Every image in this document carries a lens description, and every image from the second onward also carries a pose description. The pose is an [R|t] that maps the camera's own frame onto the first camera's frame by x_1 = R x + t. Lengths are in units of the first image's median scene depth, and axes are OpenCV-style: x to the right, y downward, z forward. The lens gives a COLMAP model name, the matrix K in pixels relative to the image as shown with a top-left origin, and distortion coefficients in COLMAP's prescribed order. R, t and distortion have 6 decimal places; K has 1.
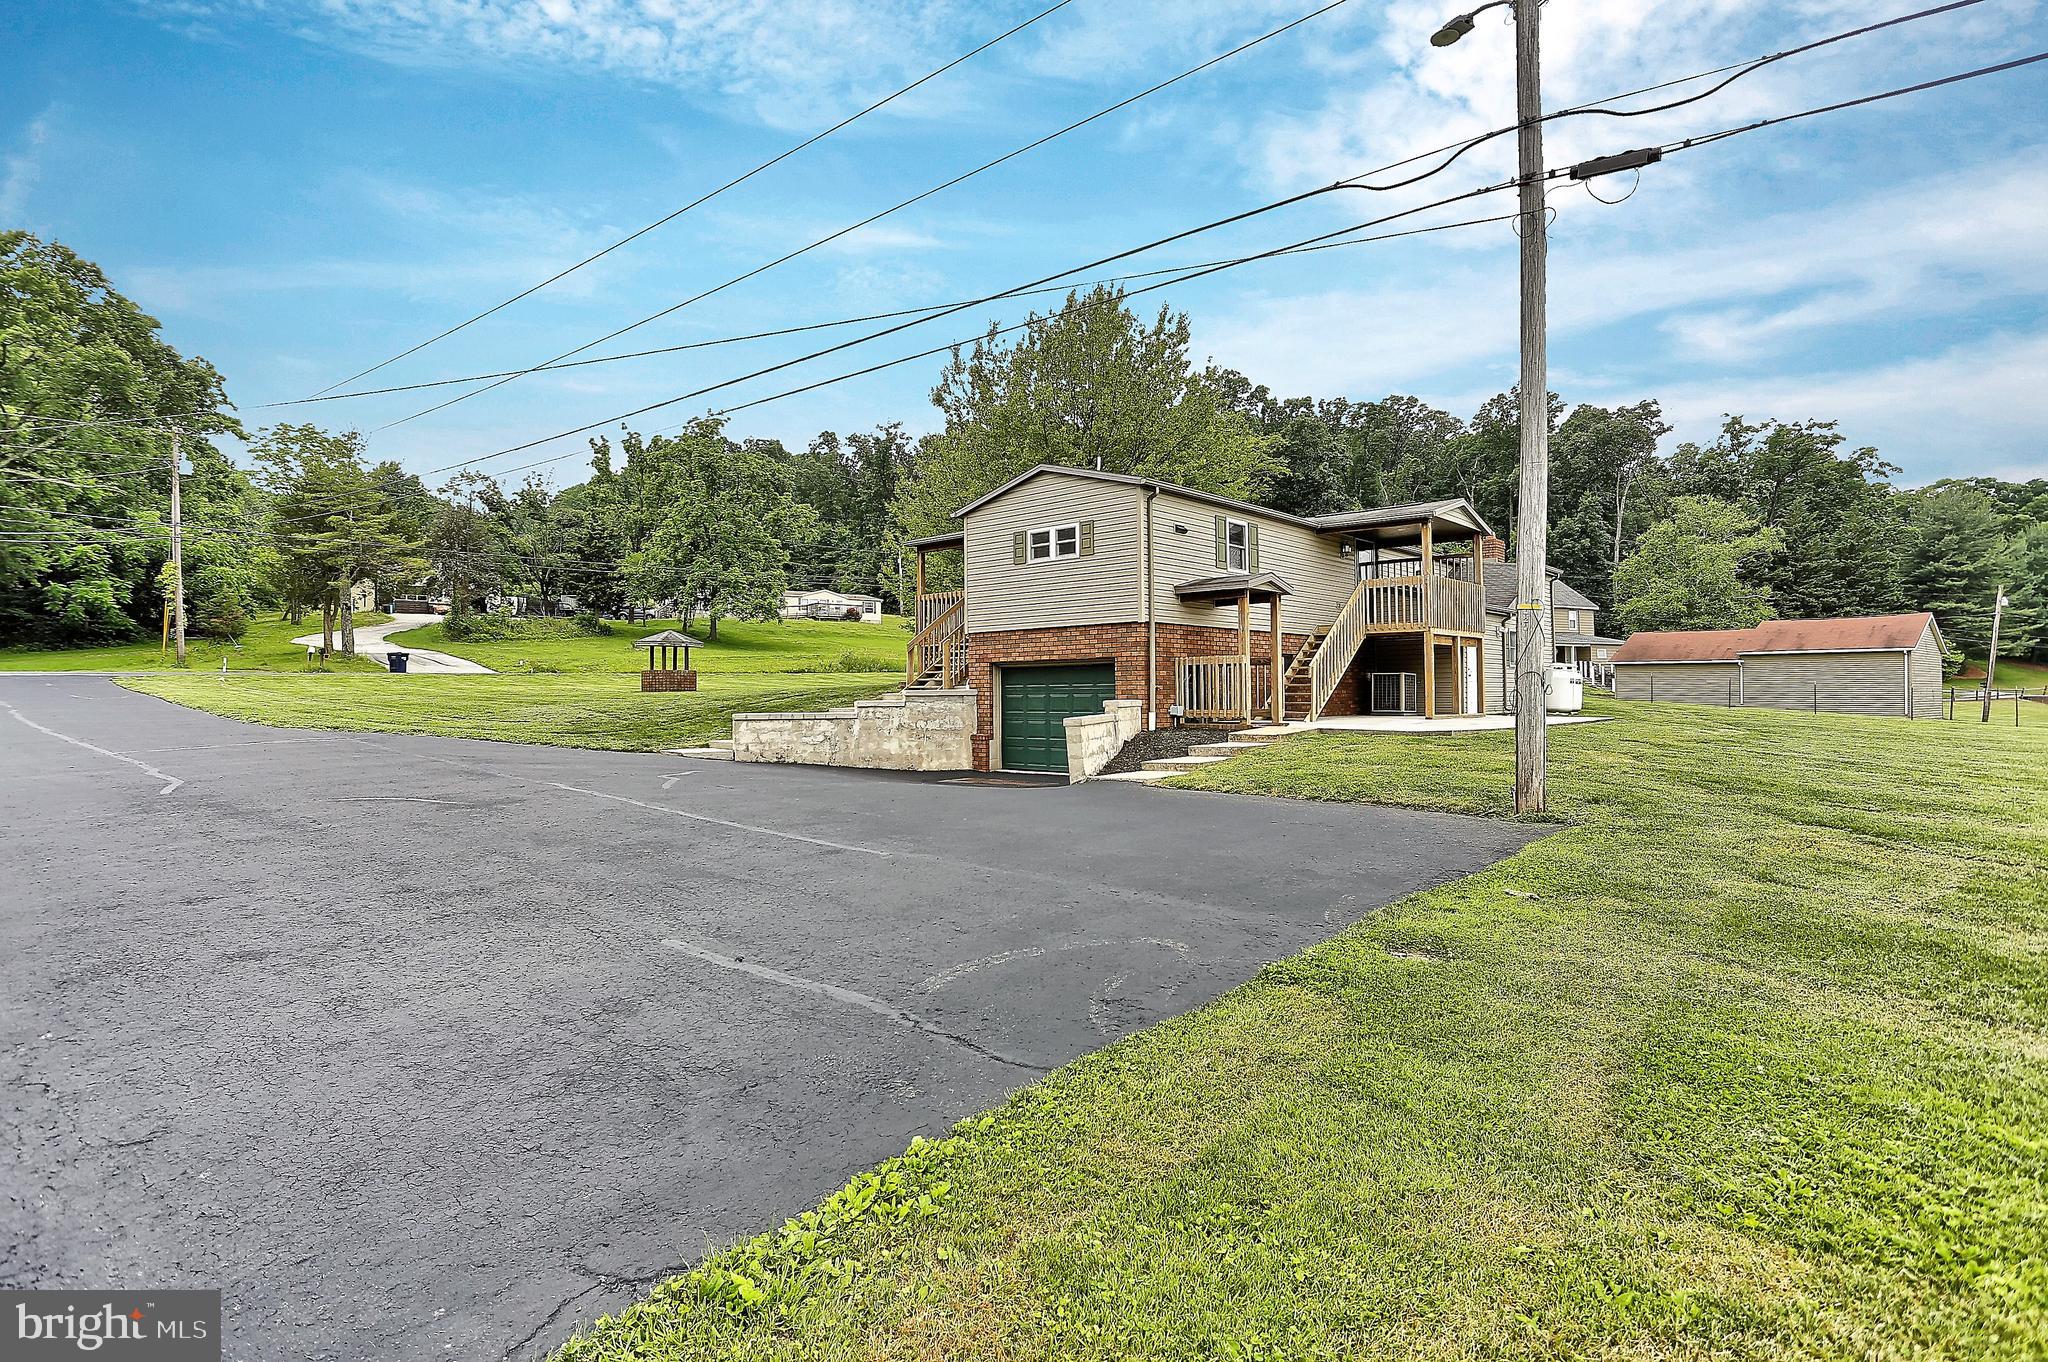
lens RADIAL K [[1010.1, 0, 1013.2], [0, 1010.1, 680.4], [0, 0, 1]] dist [-0.035448, 0.019719]
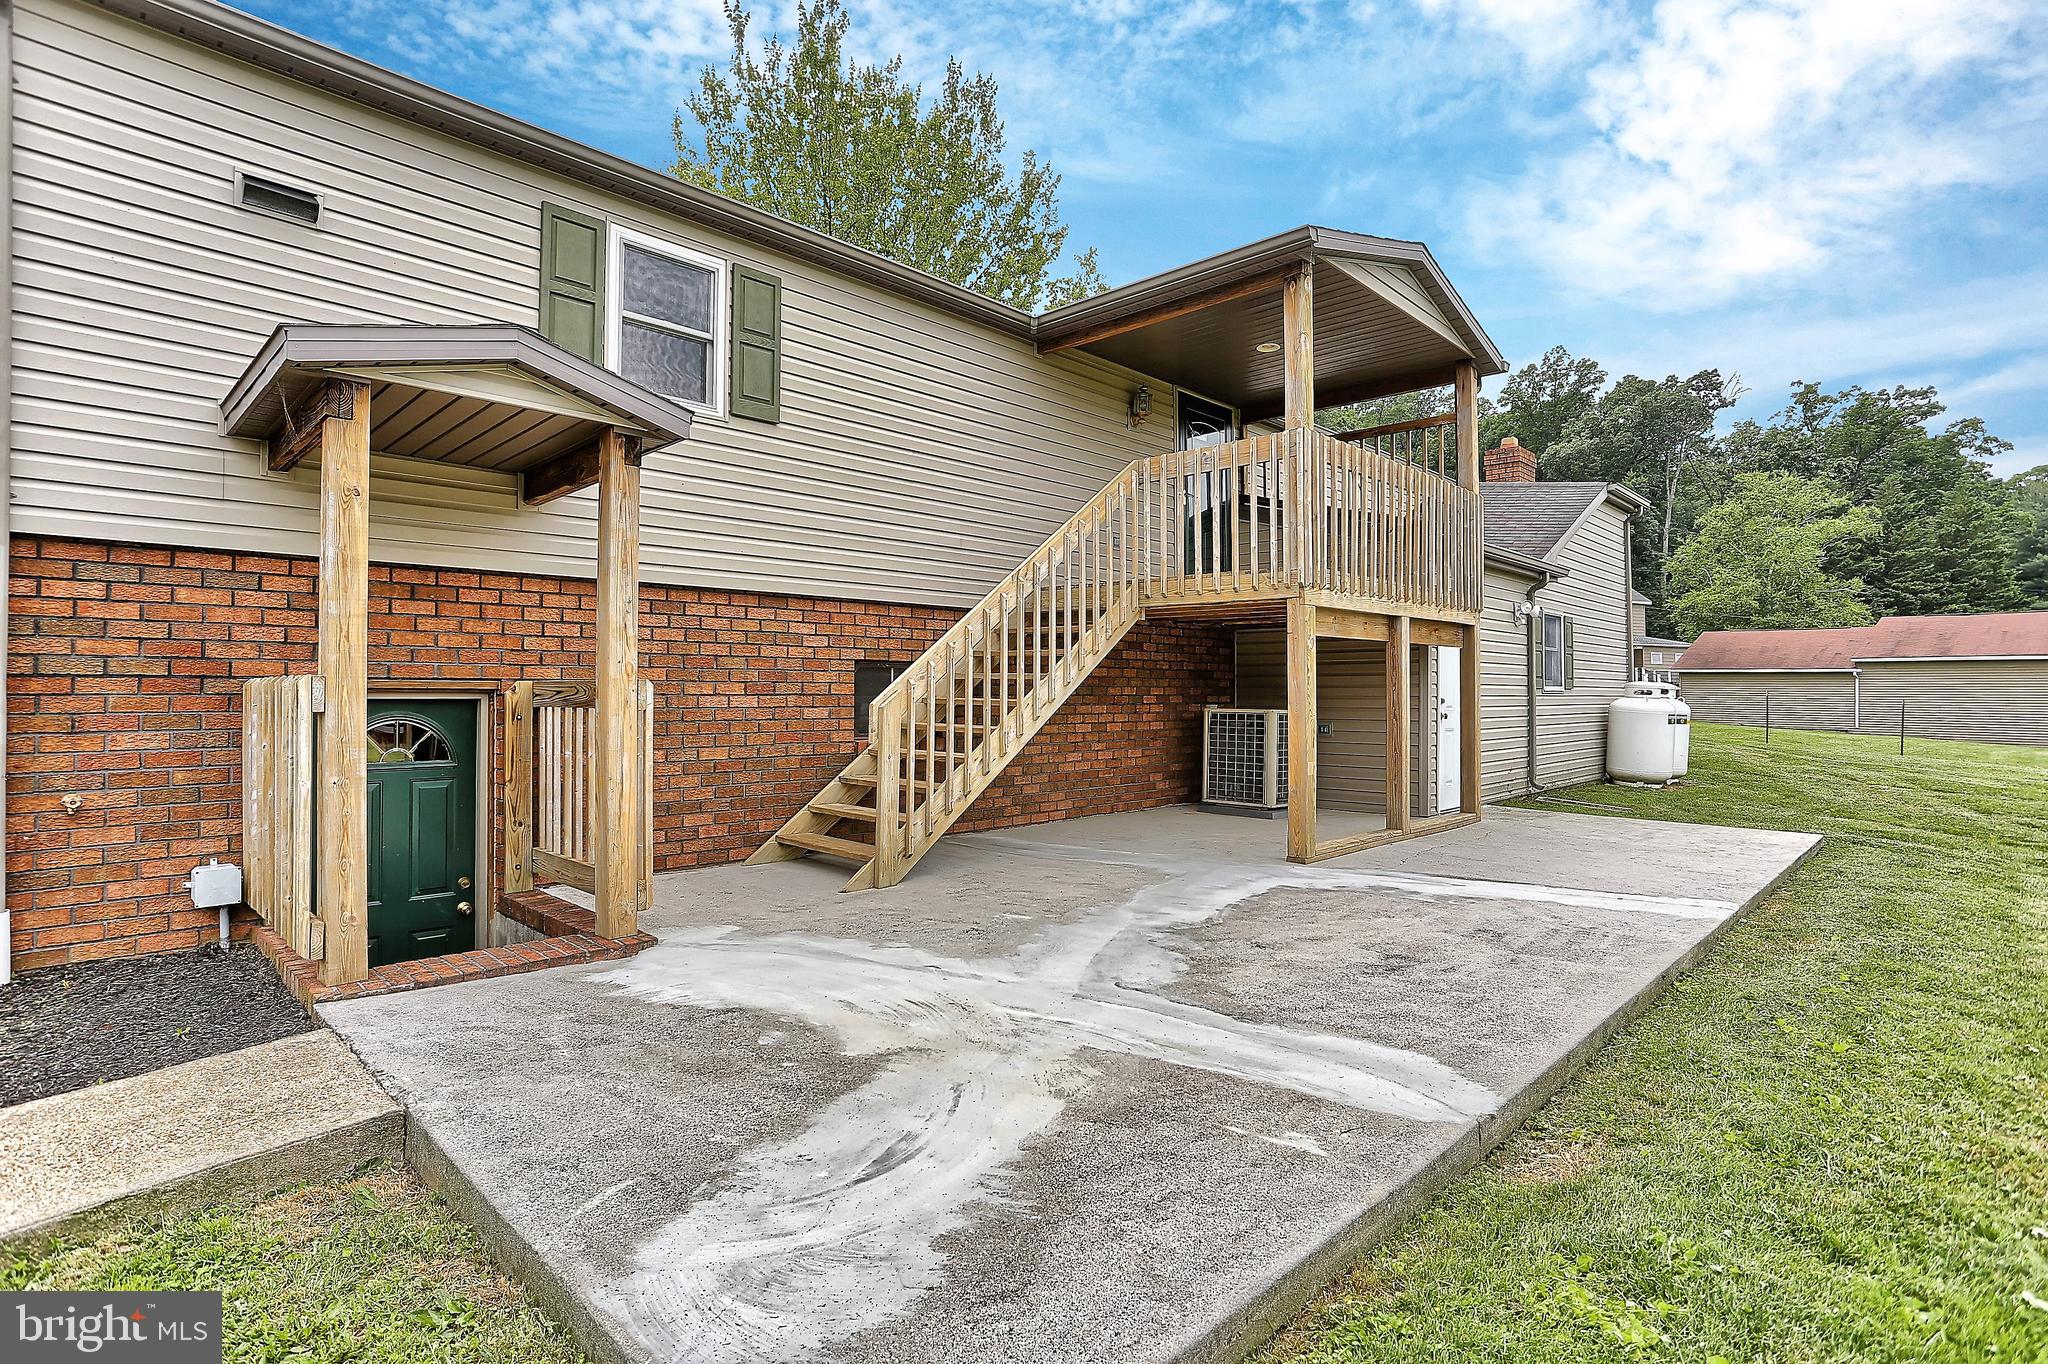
lens RADIAL K [[998.1, 0, 1024.0], [0, 998.1, 682.0], [0, 0, 1]] dist [-0.026116, 0.023365]
pose [[0.999781, 0.007794, -0.019432, 0.102665], [-0.007737, 0.999966, 0.002983, -0.006542], [0.019455, -0.002832, 0.999807, 0.208057]]
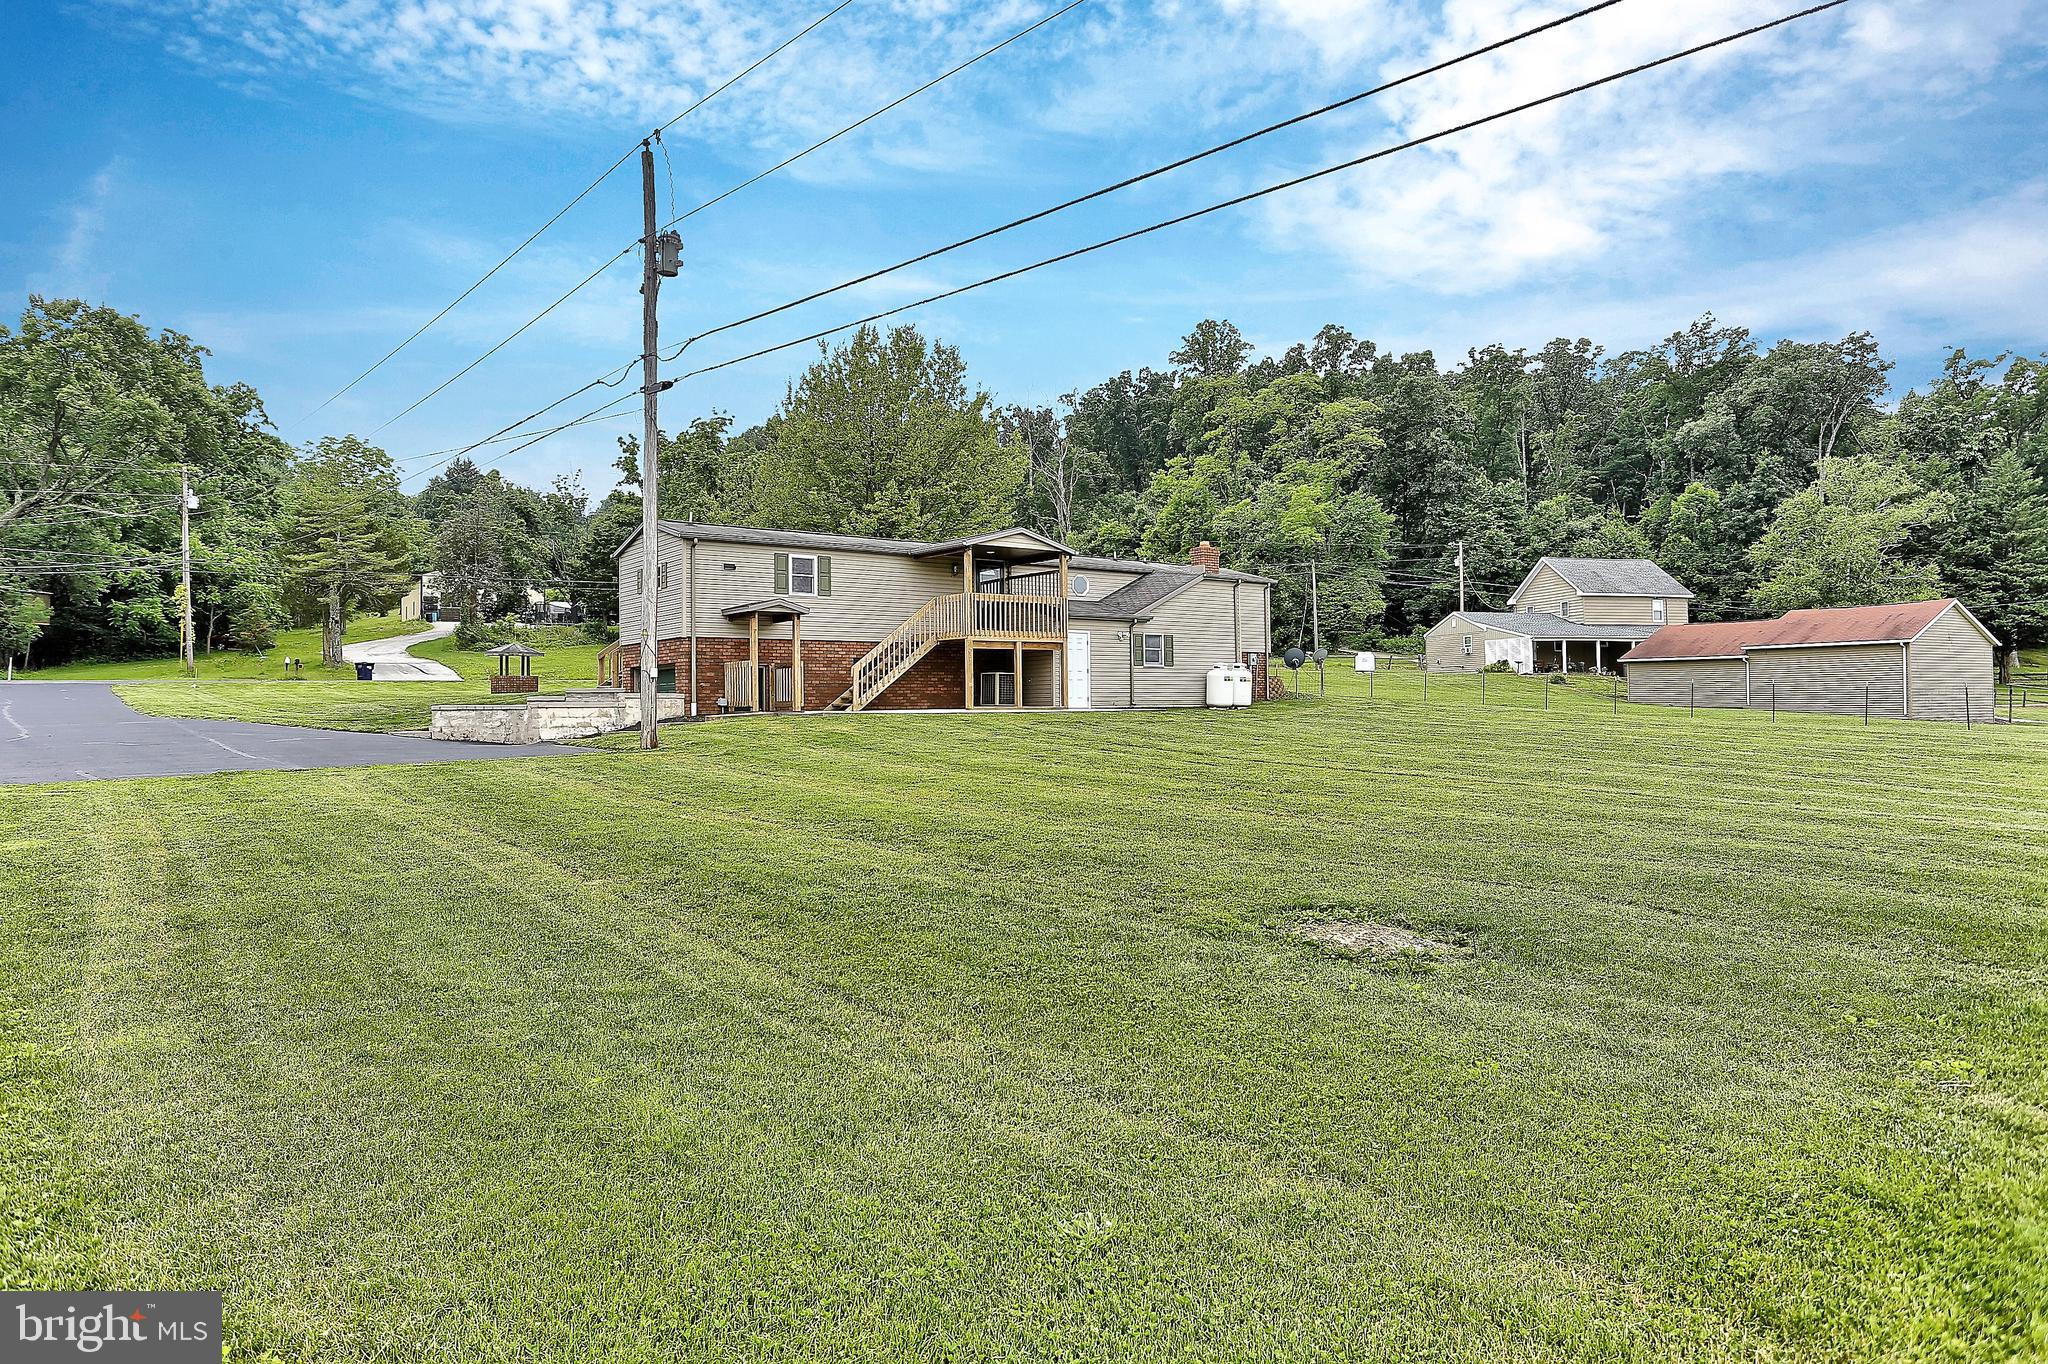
lens RADIAL K [[1230.3, 0, 1024.0], [0, 1230.3, 682.0], [0, 0, 1]] dist [-0.013924, -0.000700]
pose [[0.986649, -0.007331, -0.162697, 0.228882], [0.006653, 0.999967, -0.004711, 0.003905], [0.162726, 0.003566, 0.986665, -0.155524]]
